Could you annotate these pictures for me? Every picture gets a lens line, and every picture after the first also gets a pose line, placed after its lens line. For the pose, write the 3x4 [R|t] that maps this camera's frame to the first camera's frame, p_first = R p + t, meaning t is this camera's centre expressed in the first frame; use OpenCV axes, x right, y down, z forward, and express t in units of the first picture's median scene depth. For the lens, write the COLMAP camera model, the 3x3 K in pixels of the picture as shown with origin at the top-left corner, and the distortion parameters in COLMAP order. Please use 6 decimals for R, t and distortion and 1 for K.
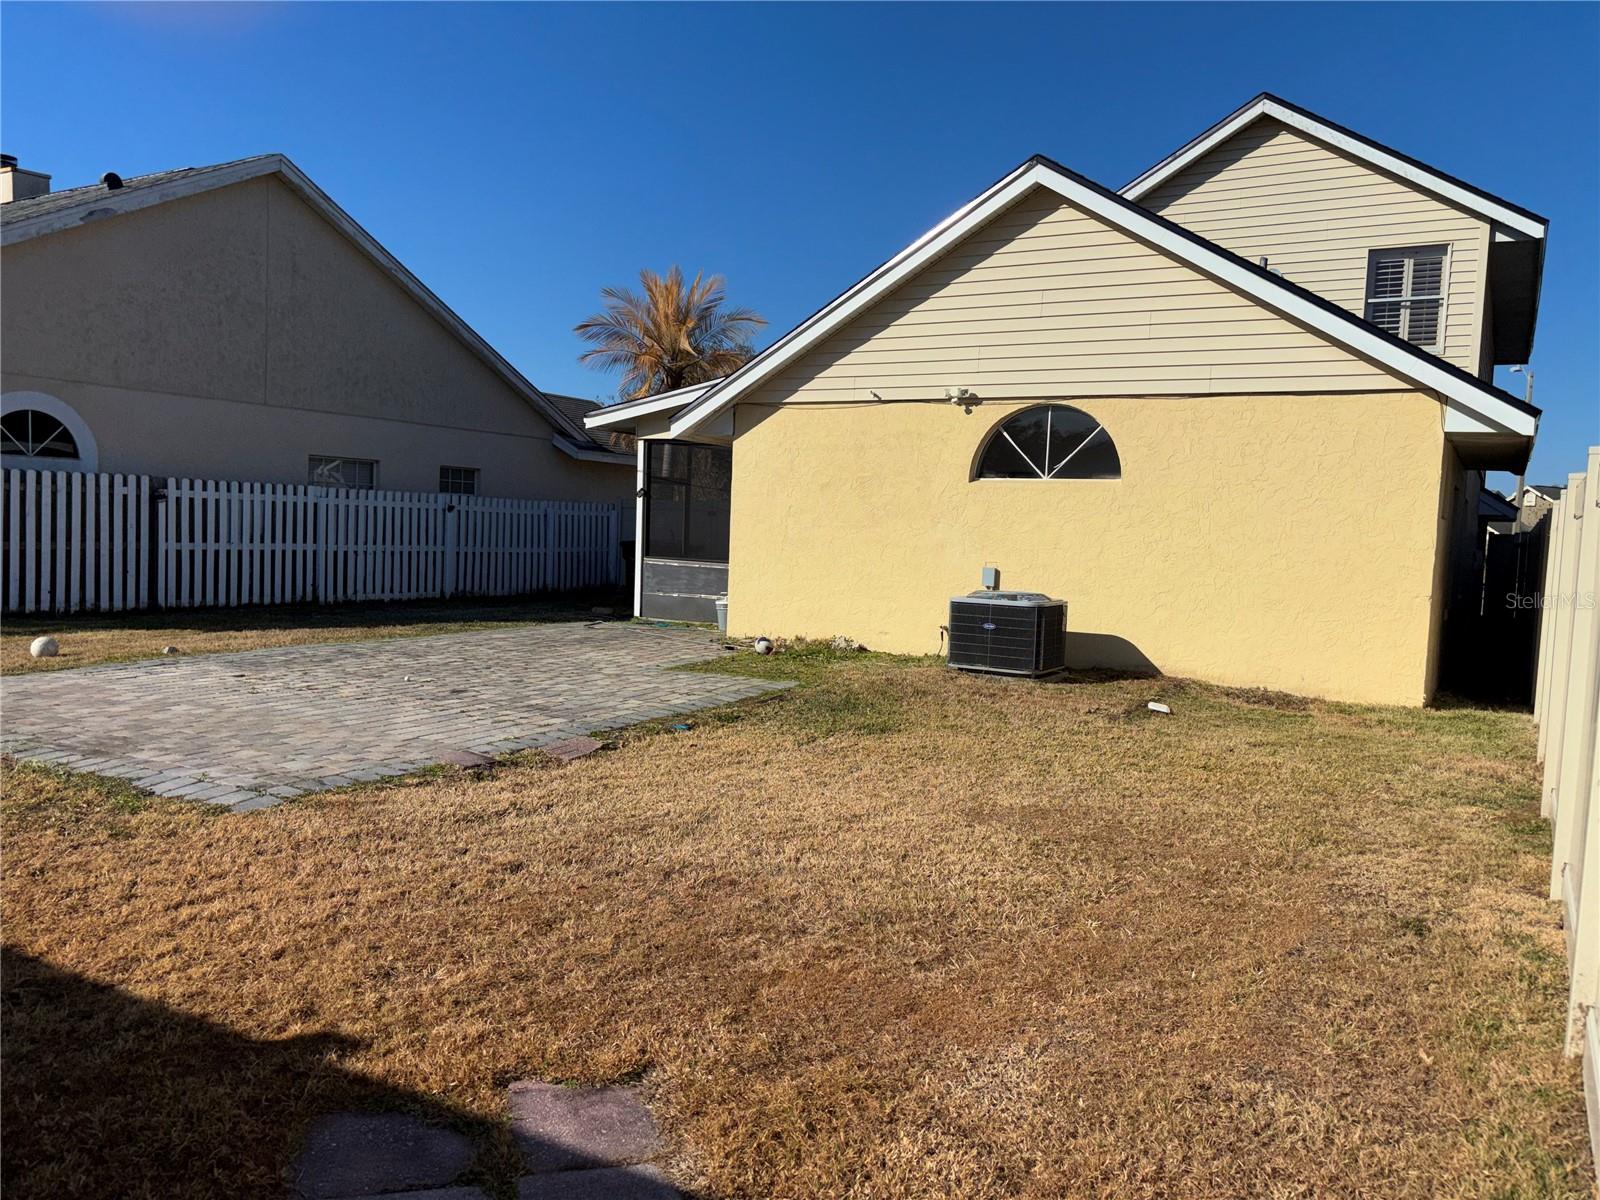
lens RADIAL K [[1207.9, 0, 799.4], [0, 1207.9, 603.5], [0, 0, 1]] dist [0.069448, -0.039920]
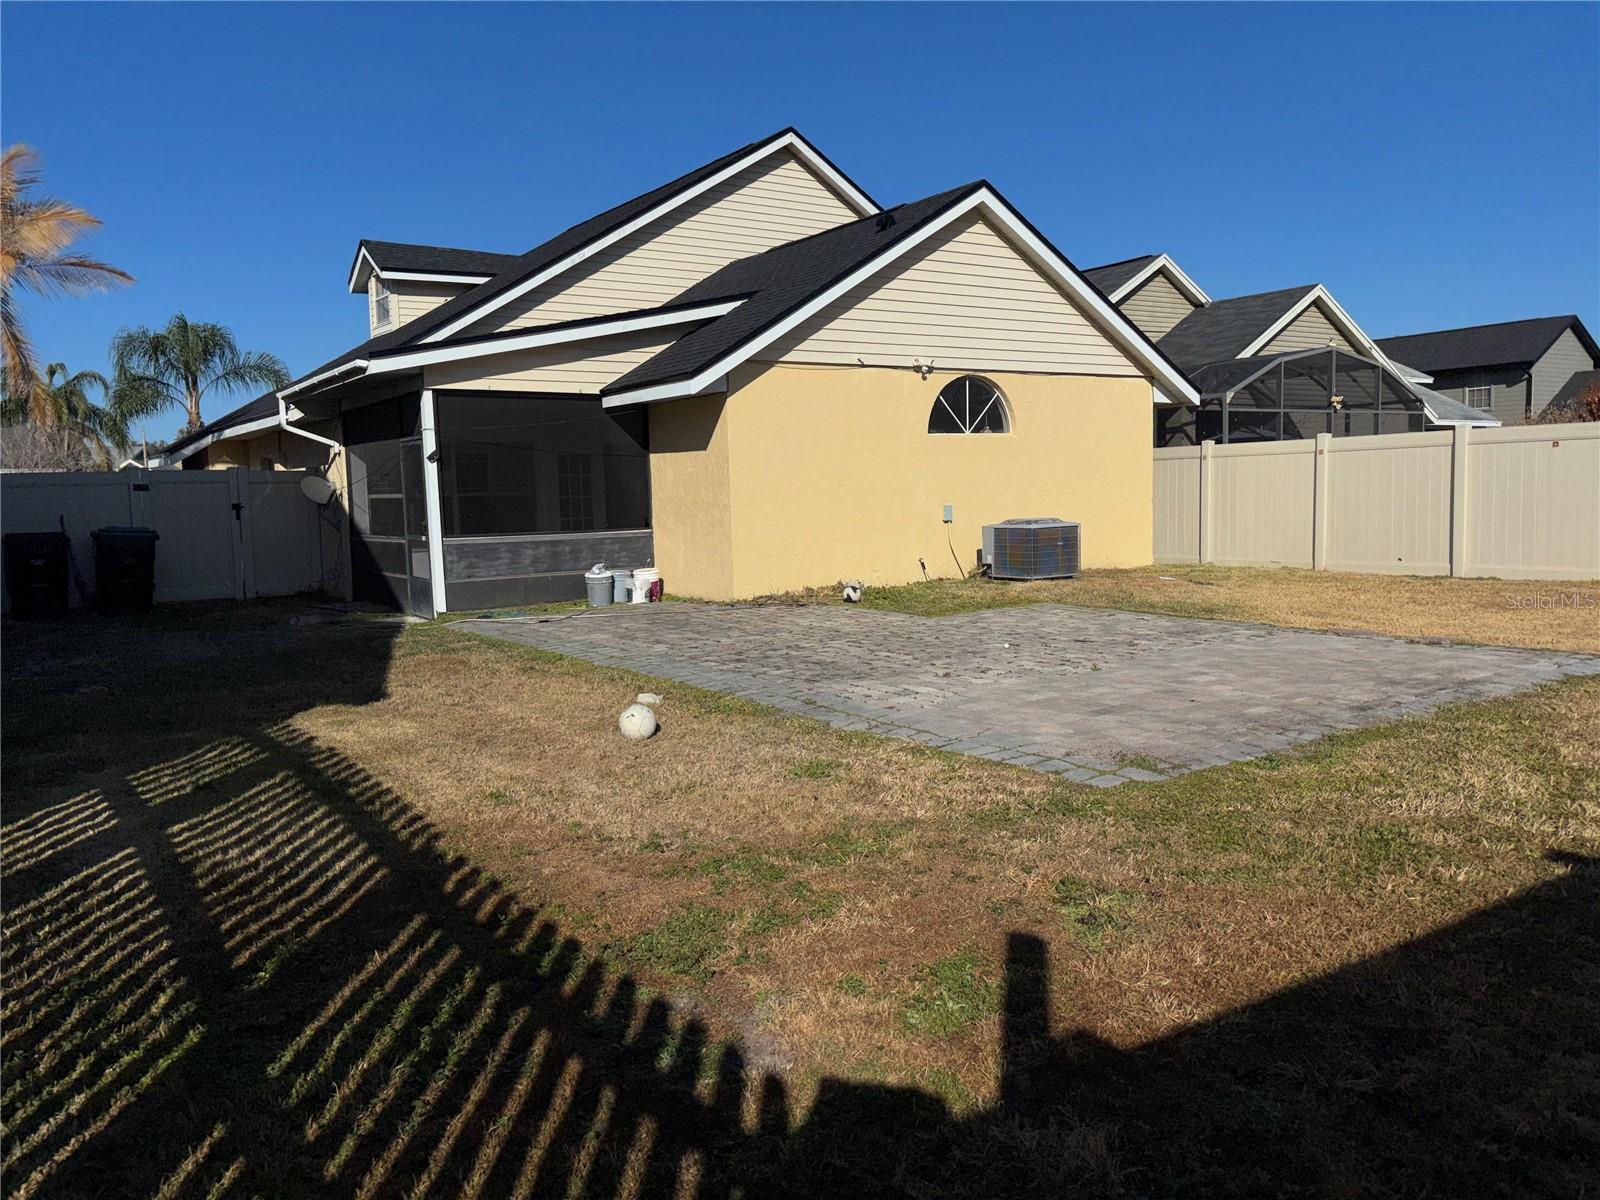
lens RADIAL K [[1207.9, 0, 800.9], [0, 1207.9, 598.2], [0, 0, 1]] dist [0.069448, -0.039920]
pose [[0.407052, -0.145290, 0.901776, -1.042723], [0.098412, 0.988497, 0.114841, -0.092870], [-0.908088, 0.041999, 0.416668, 0.620213]]
